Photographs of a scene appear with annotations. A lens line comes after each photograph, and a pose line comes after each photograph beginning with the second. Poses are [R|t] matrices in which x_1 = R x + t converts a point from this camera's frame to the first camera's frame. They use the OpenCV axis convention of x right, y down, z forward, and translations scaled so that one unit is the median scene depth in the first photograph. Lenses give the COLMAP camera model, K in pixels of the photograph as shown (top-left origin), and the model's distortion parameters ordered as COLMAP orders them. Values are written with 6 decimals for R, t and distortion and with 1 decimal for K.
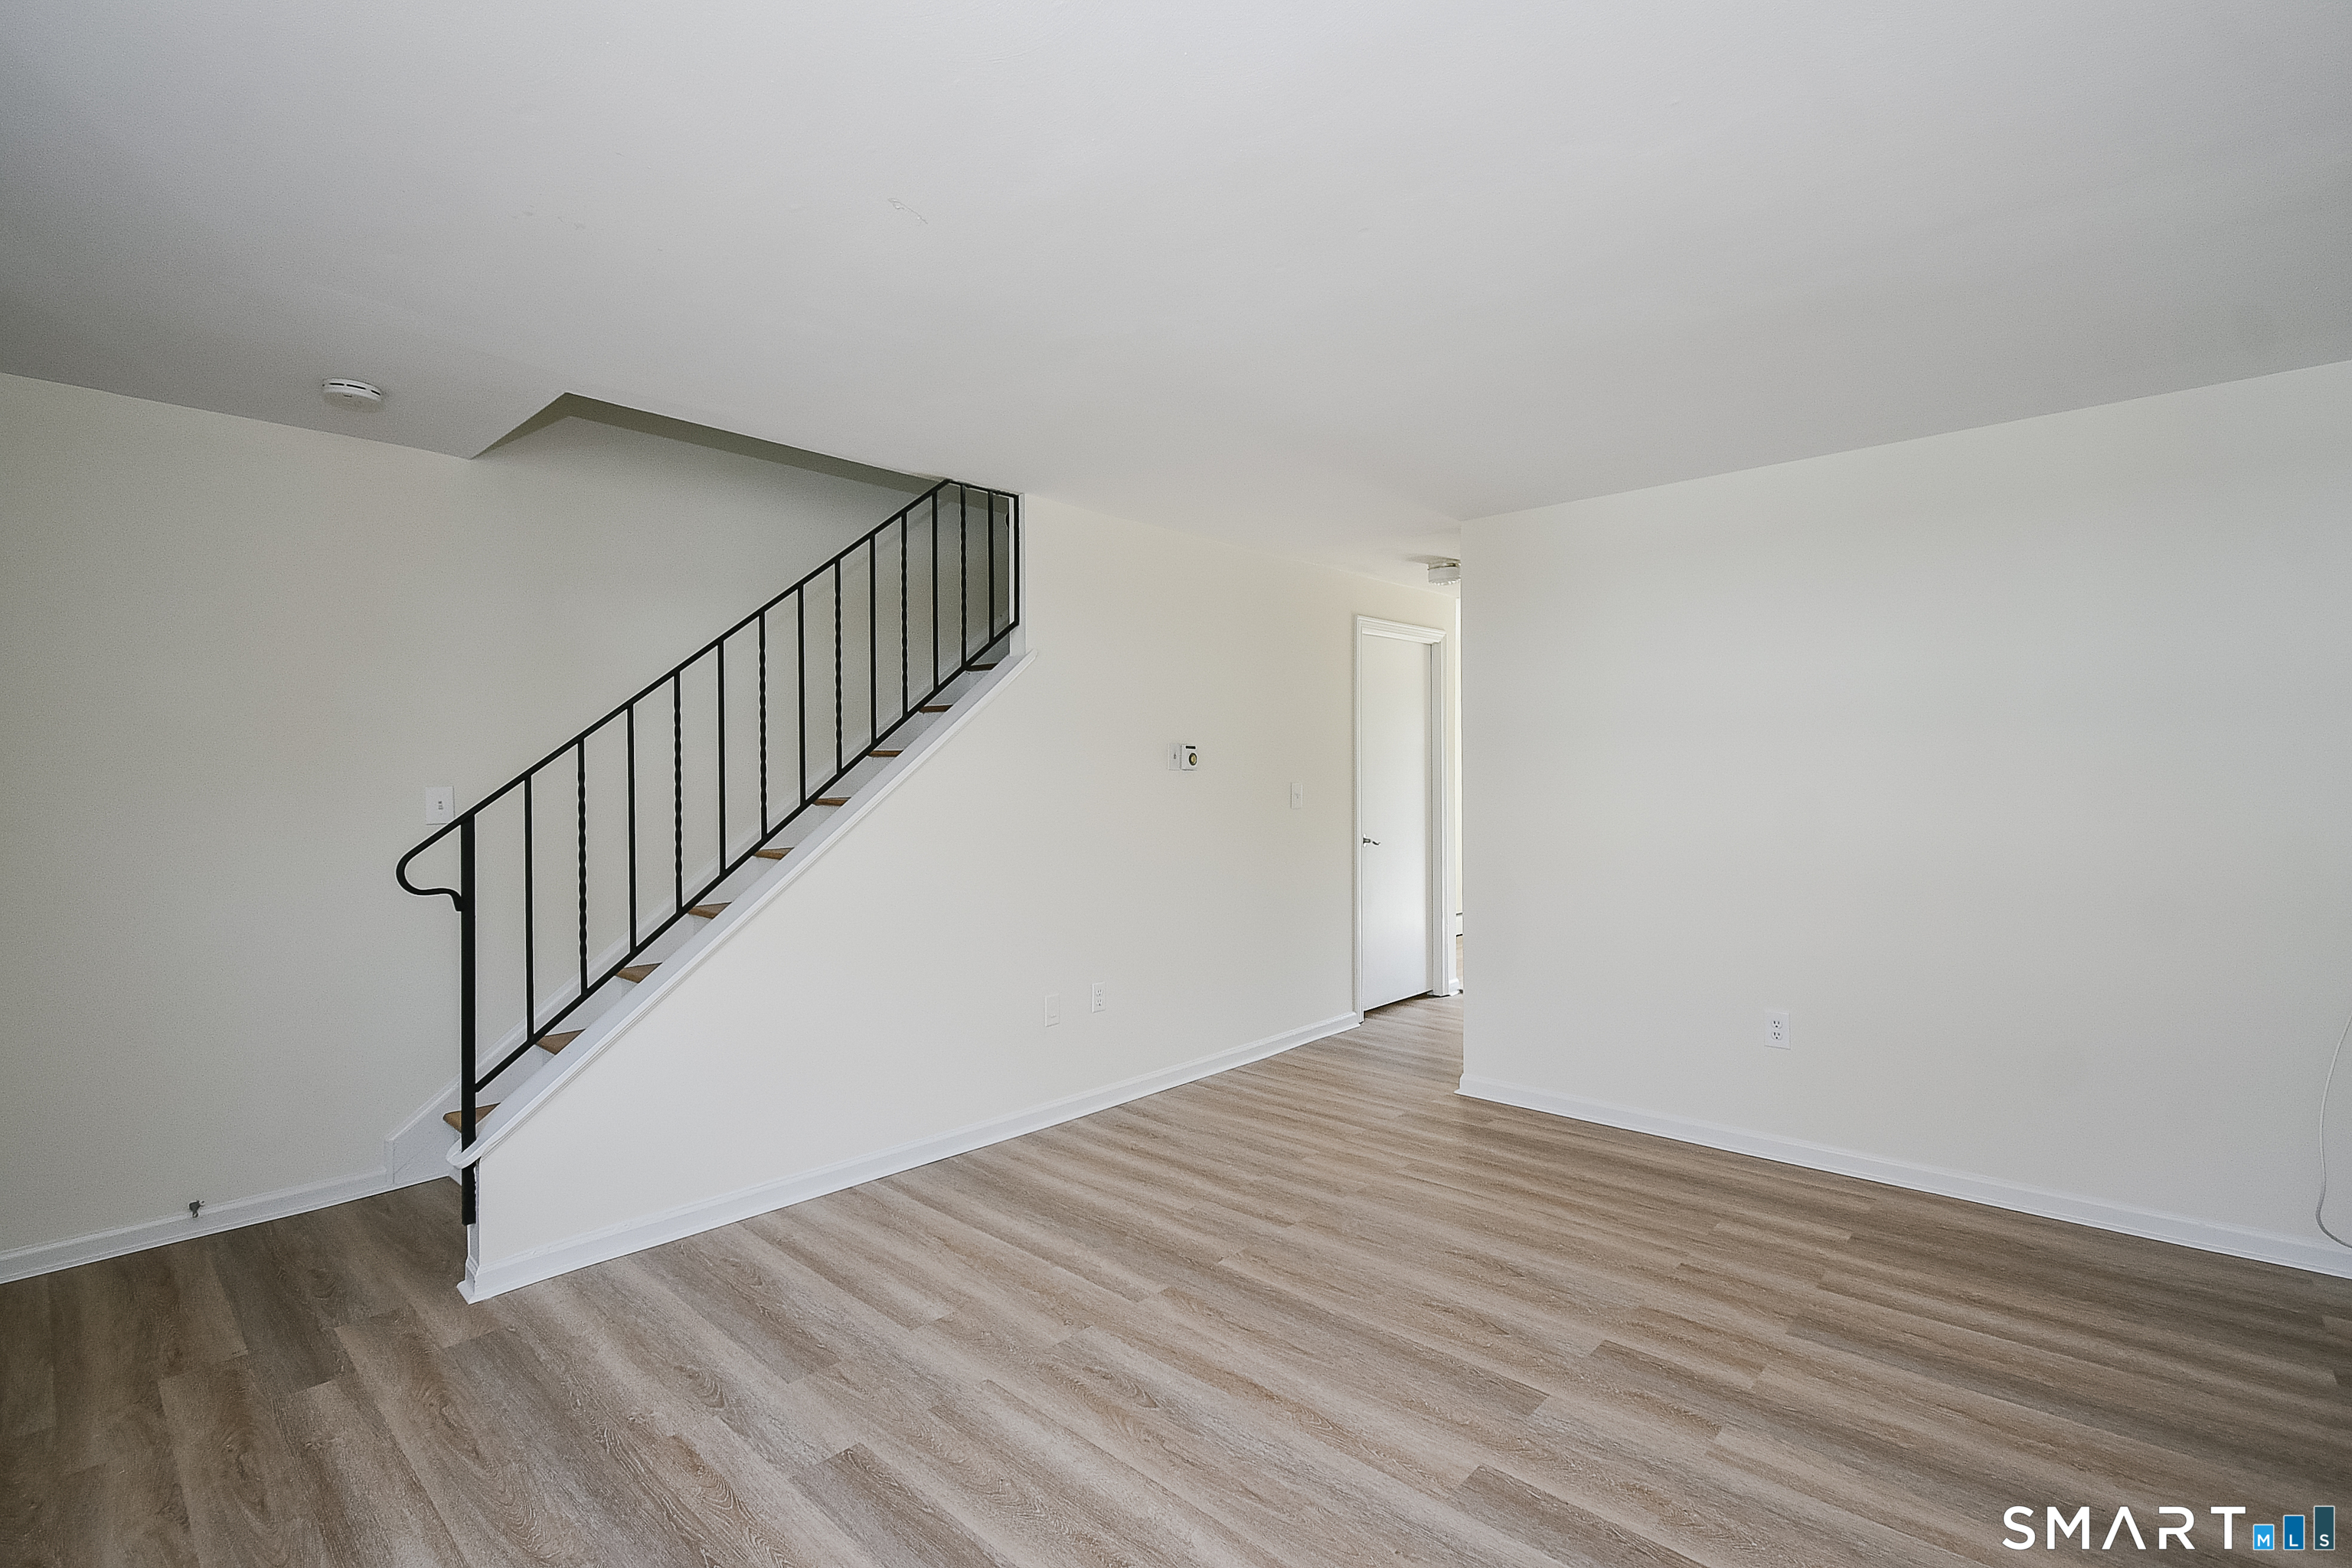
lens RADIAL K [[1055.3, 0, 1176.0], [0, 1055.3, 784.0], [0, 0, 1]] dist [-0.001223, -0.001005]
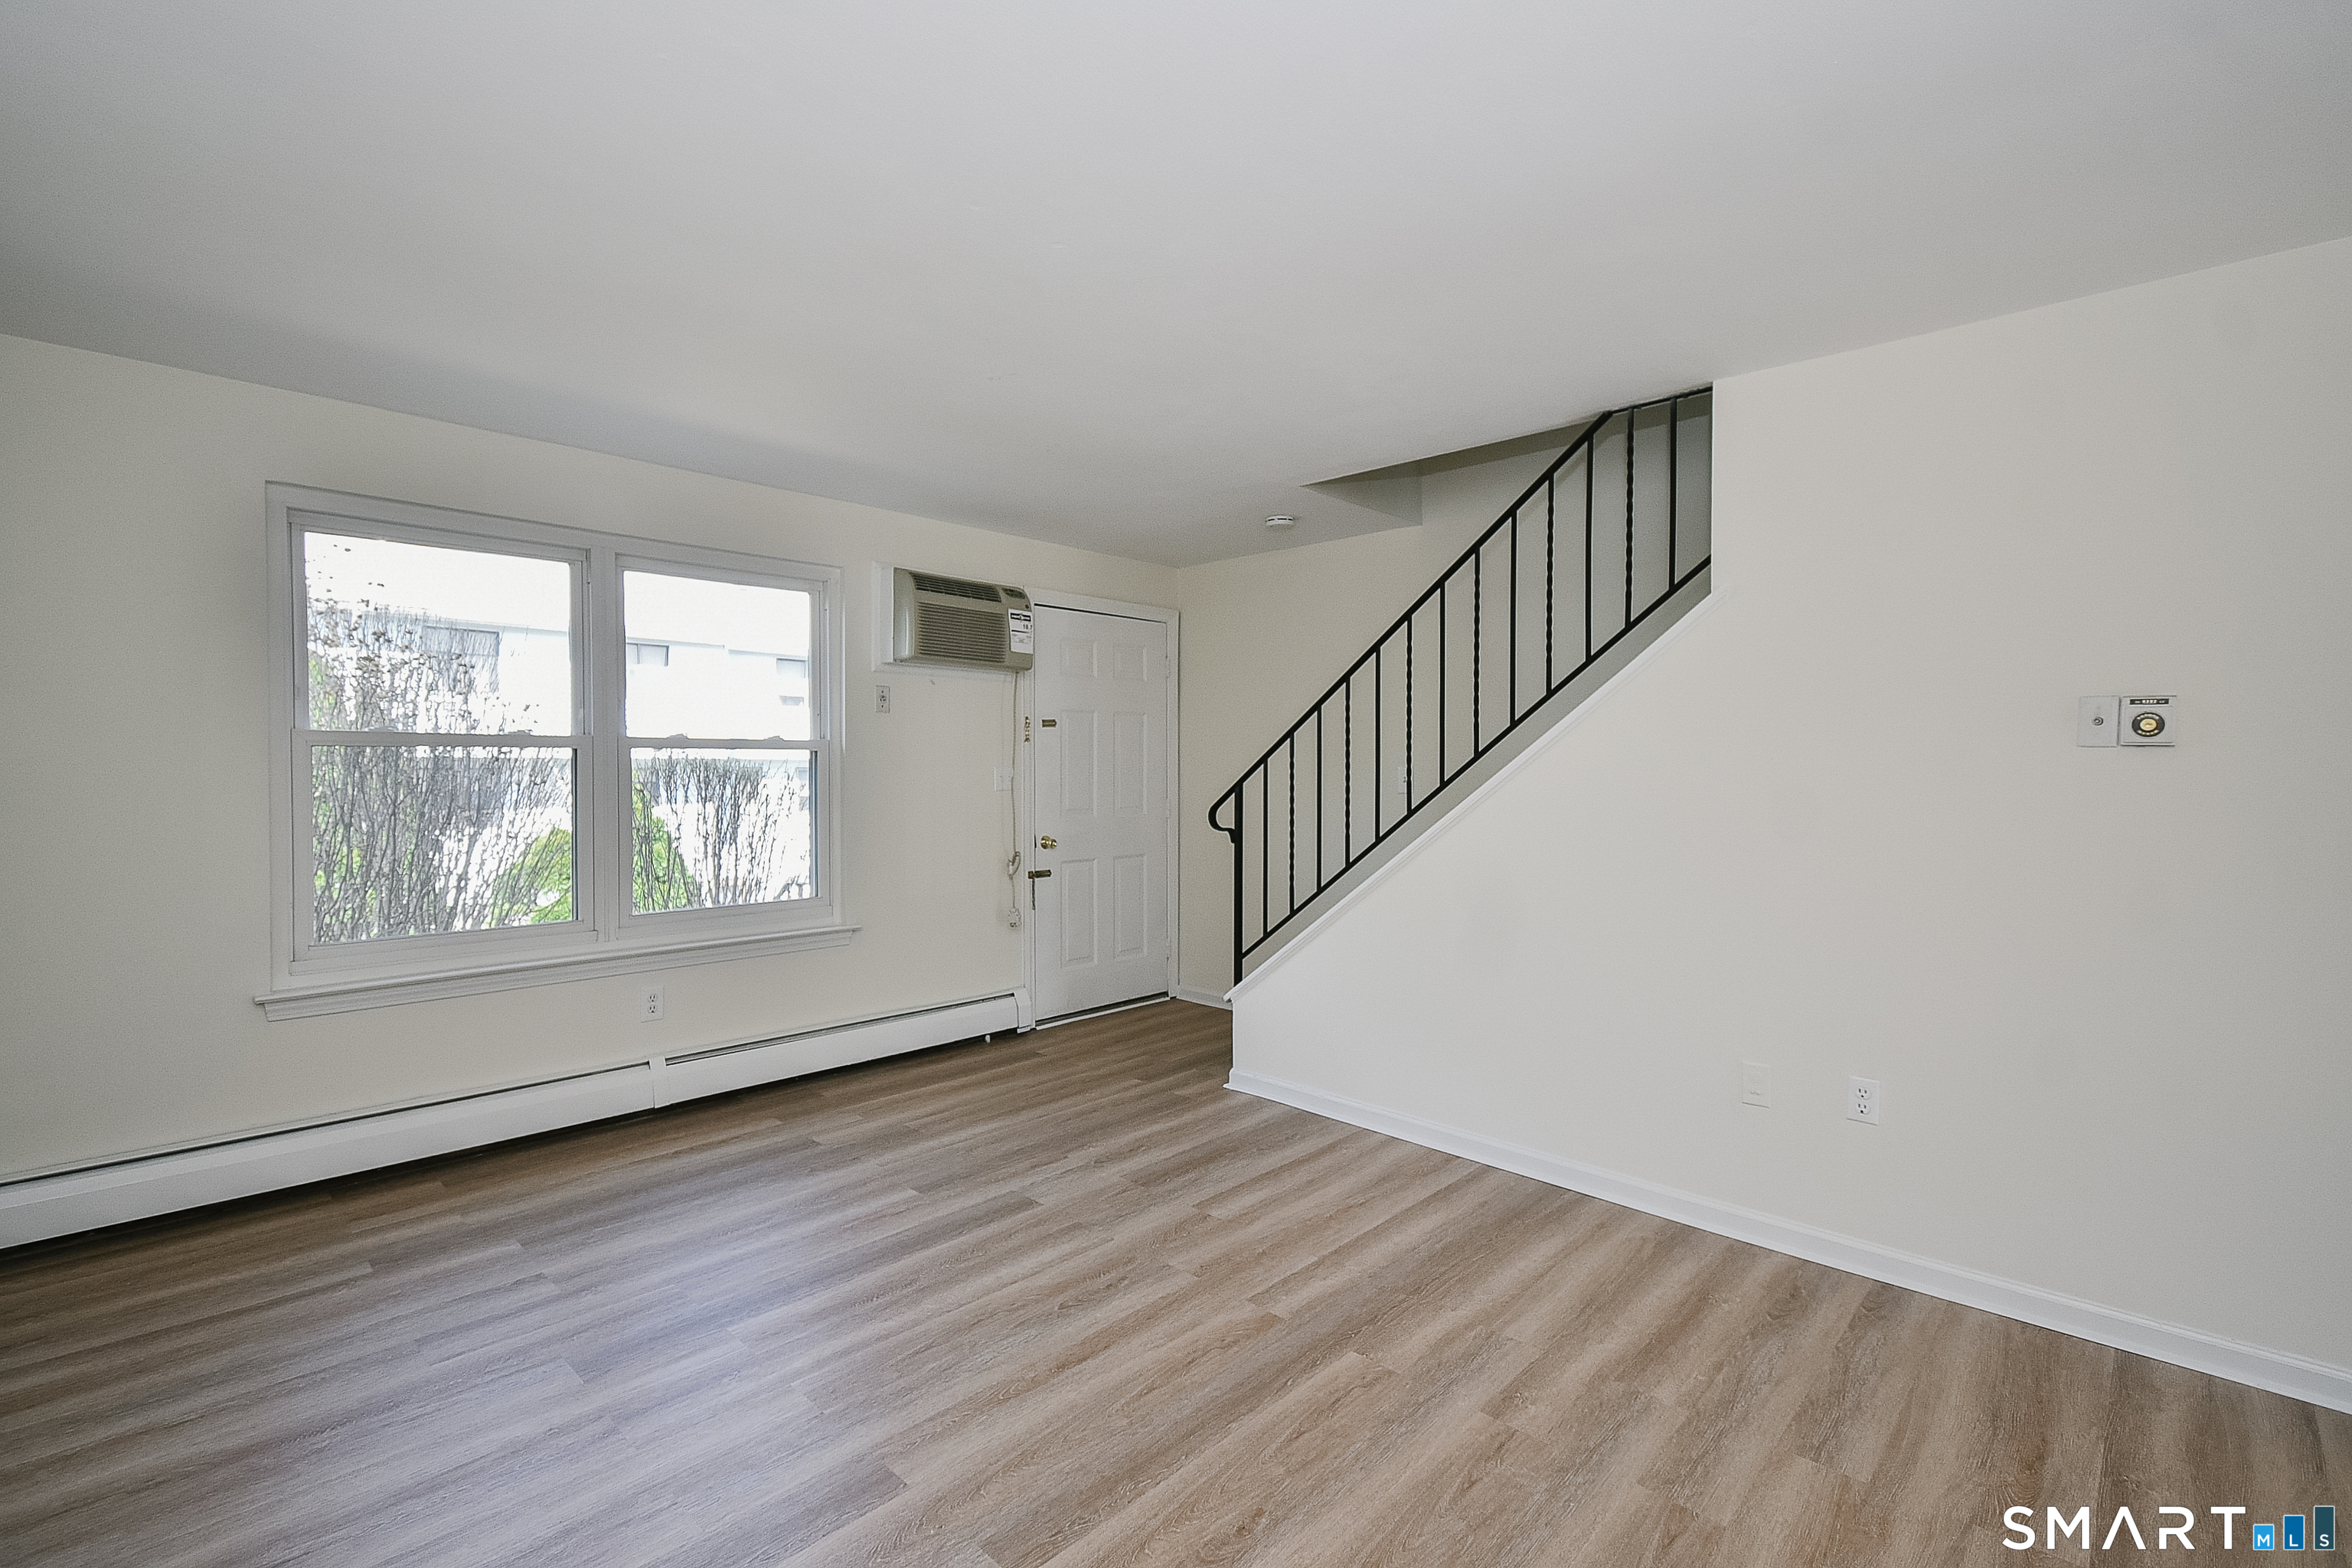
lens RADIAL K [[1030.9, 0, 1167.5], [0, 1030.9, 784.8], [0, 0, 1]] dist [0.000512, -0.000620]
pose [[-0.008987, 0.023182, -0.999691, 0.843082], [-0.009359, 0.999686, 0.023266, -0.003367], [0.999916, 0.009565, -0.008768, 0.872352]]
